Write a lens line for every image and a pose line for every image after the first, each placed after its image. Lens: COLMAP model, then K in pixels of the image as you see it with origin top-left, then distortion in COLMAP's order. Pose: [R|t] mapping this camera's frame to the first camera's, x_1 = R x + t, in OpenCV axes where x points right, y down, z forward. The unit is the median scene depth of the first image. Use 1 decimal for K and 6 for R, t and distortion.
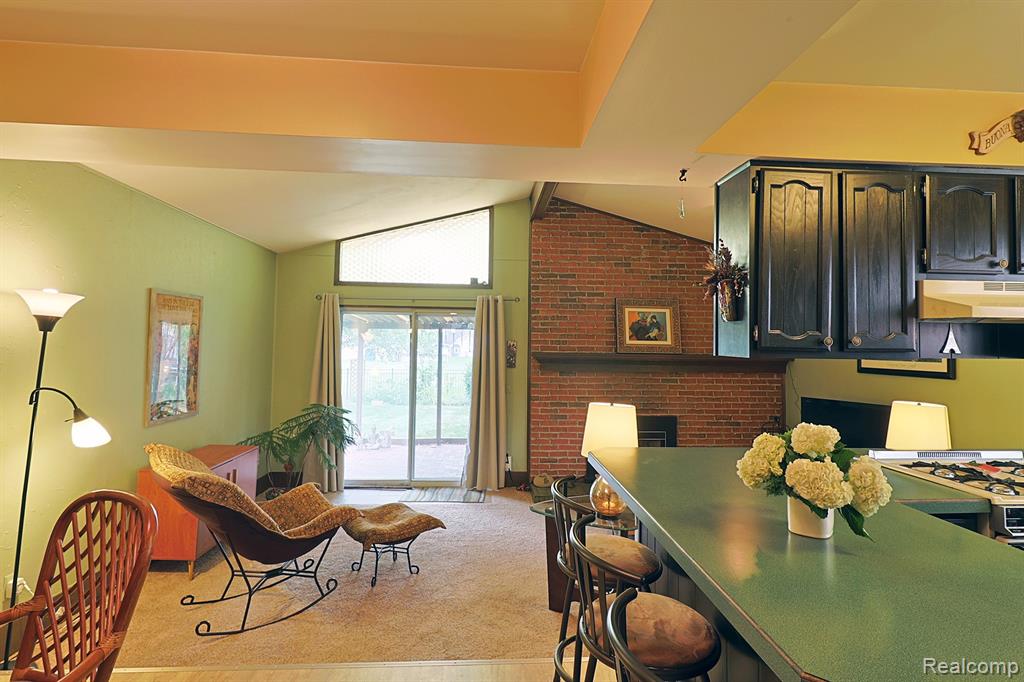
lens RADIAL K [[520.1, 0, 521.1], [0, 520.1, 323.3], [0, 0, 1]] dist [0.005068, -0.002535]
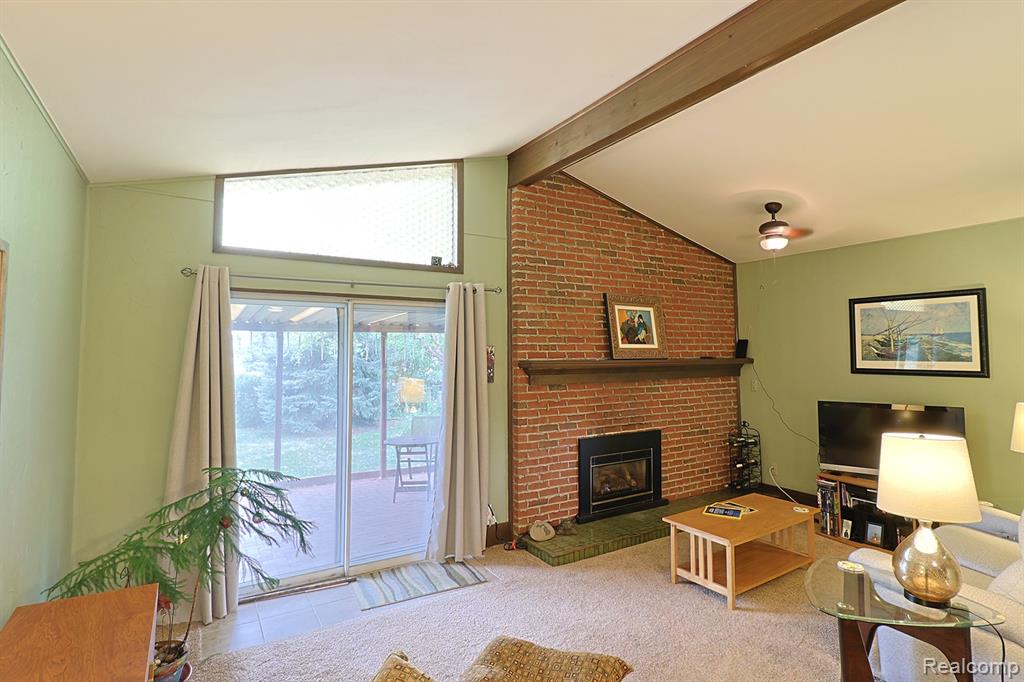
lens RADIAL K [[520.1, 0, 521.1], [0, 520.1, 323.3], [0, 0, 1]] dist [0.005068, -0.002535]
pose [[0.884662, 0.009083, 0.466145, -0.324293], [-0.005453, 0.999943, -0.009135, 0.008277], [-0.466202, 0.005540, 0.884661, 0.332869]]
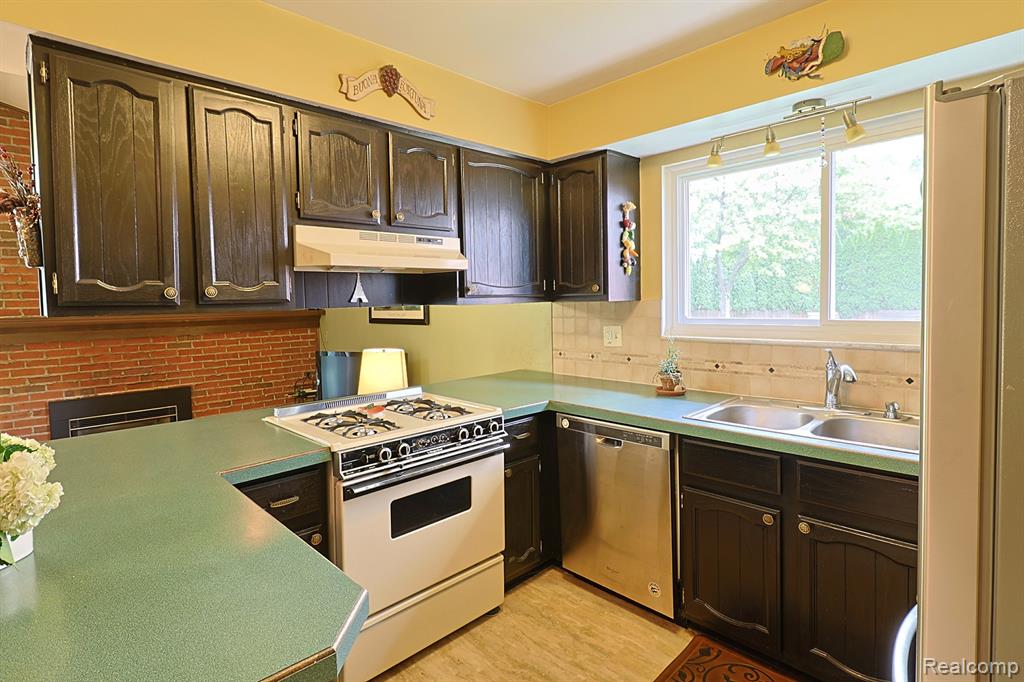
lens RADIAL K [[520.1, 0, 521.1], [0, 520.1, 323.3], [0, 0, 1]] dist [0.005068, -0.002535]
pose [[0.757787, -0.058391, 0.649884, 0.161237], [0.003219, 0.996310, 0.085763, 0.004725], [-0.652494, -0.062898, 0.755179, 0.006295]]
